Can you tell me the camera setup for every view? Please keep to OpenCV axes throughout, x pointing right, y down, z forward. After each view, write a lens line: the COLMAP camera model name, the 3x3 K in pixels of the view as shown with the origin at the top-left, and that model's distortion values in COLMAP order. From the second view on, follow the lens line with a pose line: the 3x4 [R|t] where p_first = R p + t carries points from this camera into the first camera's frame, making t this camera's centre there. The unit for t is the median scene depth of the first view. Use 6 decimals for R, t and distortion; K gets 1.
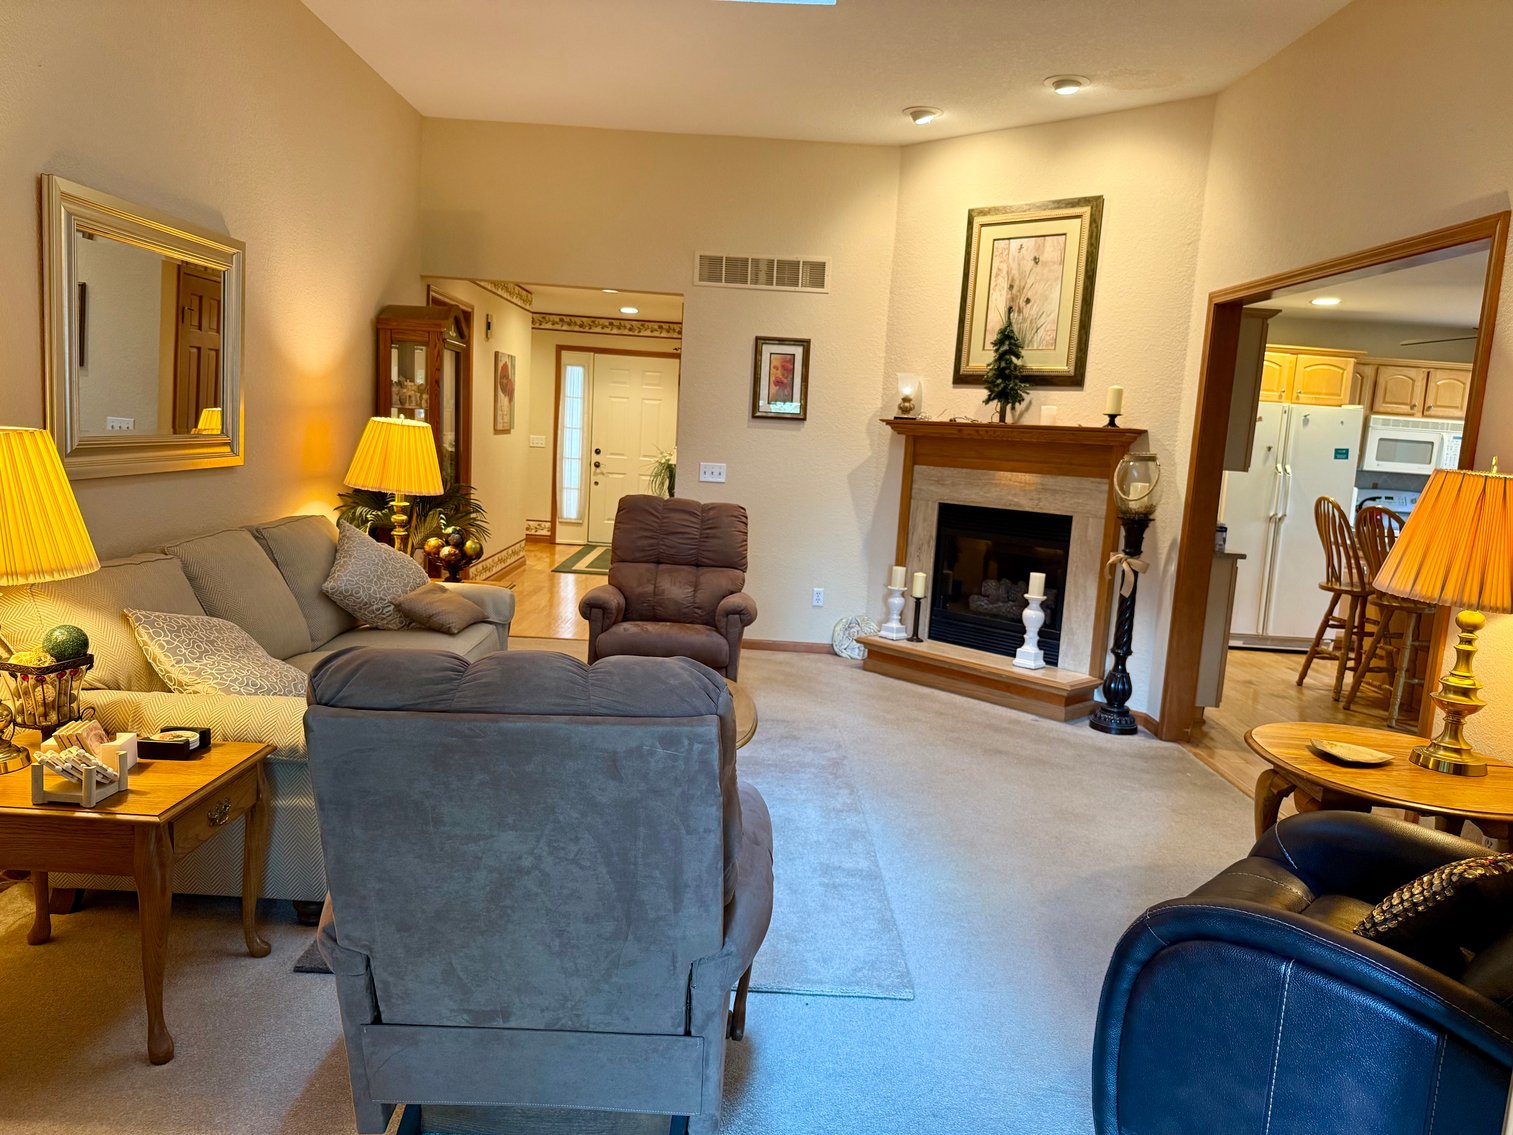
lens RADIAL K [[1063.4, 0, 756.5], [0, 1063.4, 567.5], [0, 0, 1]] dist [0.076504, -0.116707]
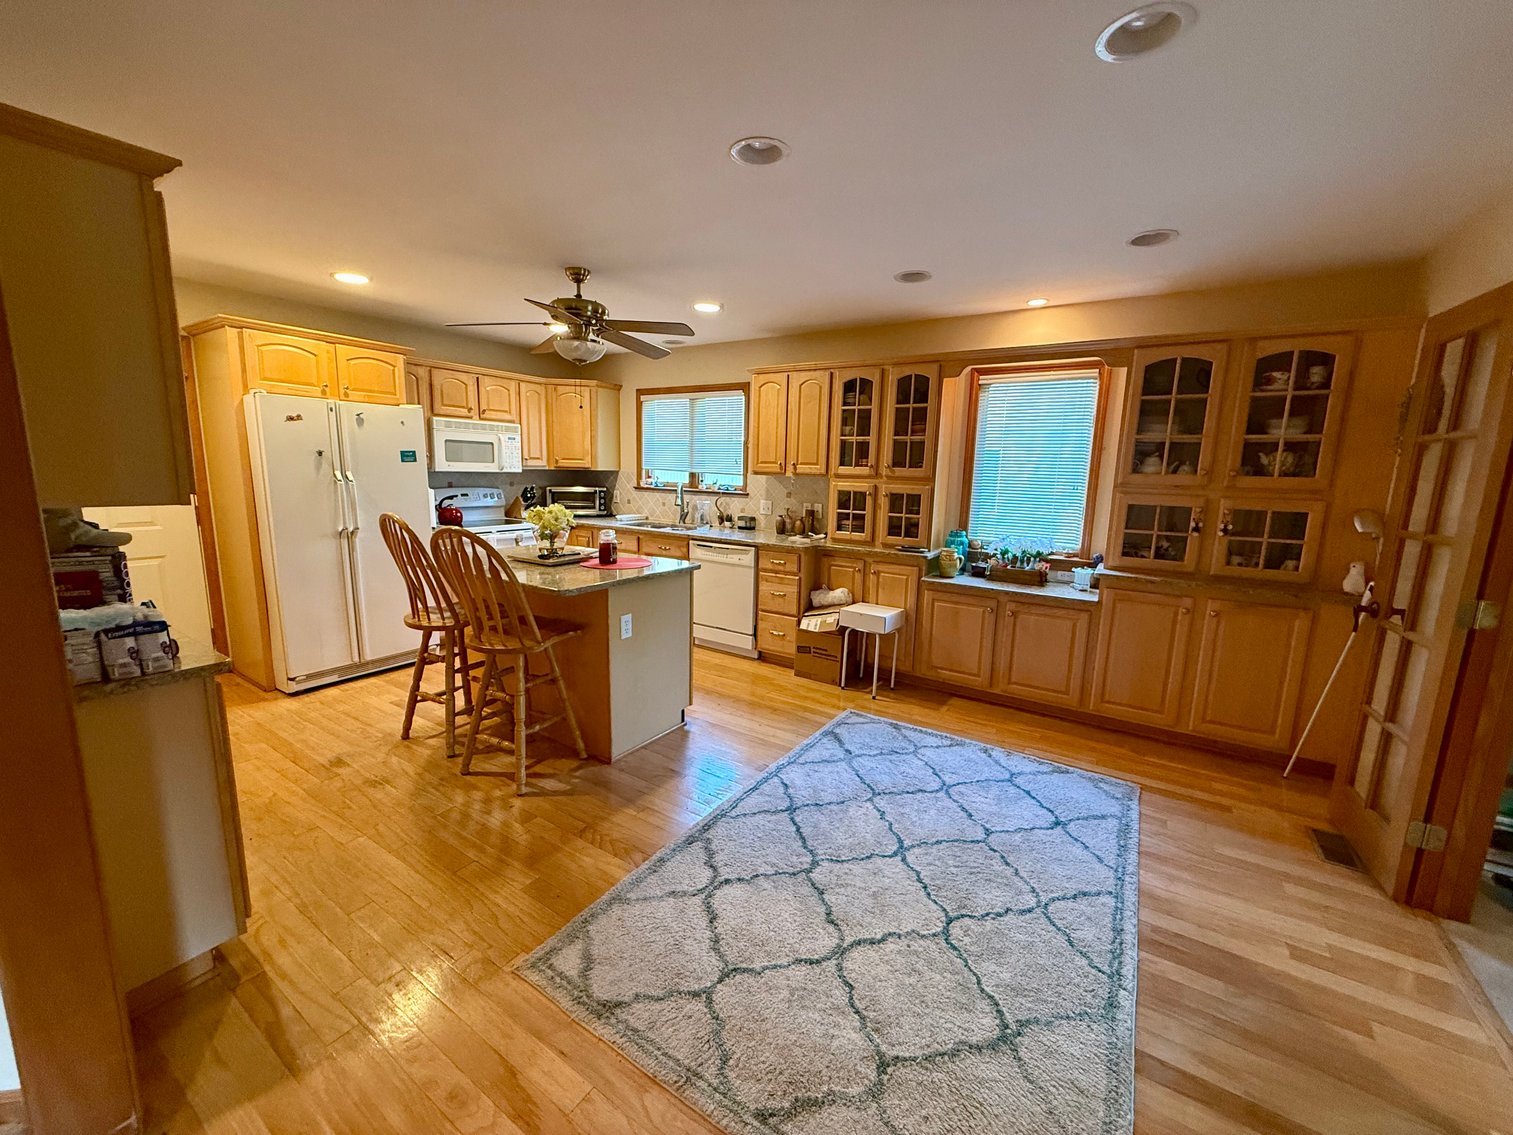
lens RADIAL K [[603.1, 0, 756.5], [0, 603.1, 567.5], [0, 0, 1]] dist [0.002265, -0.000015]
pose [[0.554333, -0.182083, 0.812134, 0.316737], [0.113640, 0.983196, 0.142869, -0.060644], [-0.824501, 0.013094, 0.565709, 0.537569]]
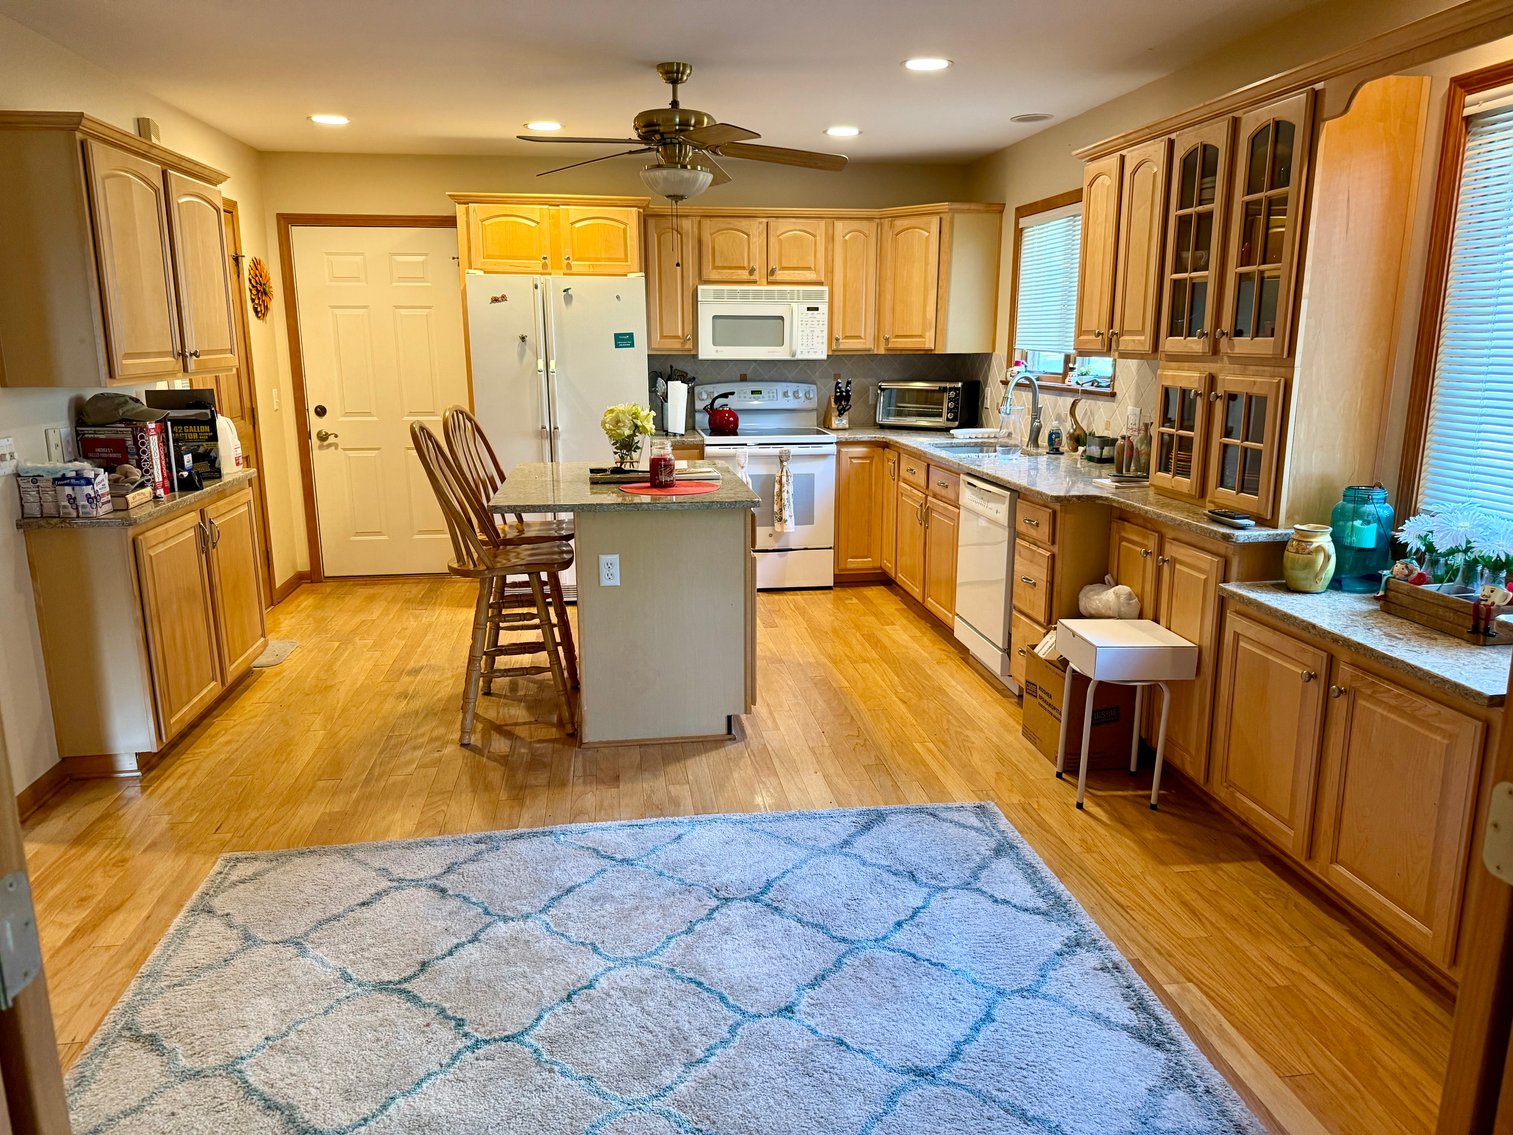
lens RADIAL K [[1068.4, 0, 756.5], [0, 1068.4, 567.5], [0, 0, 1]] dist [0.163856, -0.278624]
pose [[0.989136, -0.088103, 0.117674, 0.639192], [0.077318, 0.992634, 0.093276, -0.013084], [-0.125025, -0.083164, 0.988662, 0.274363]]
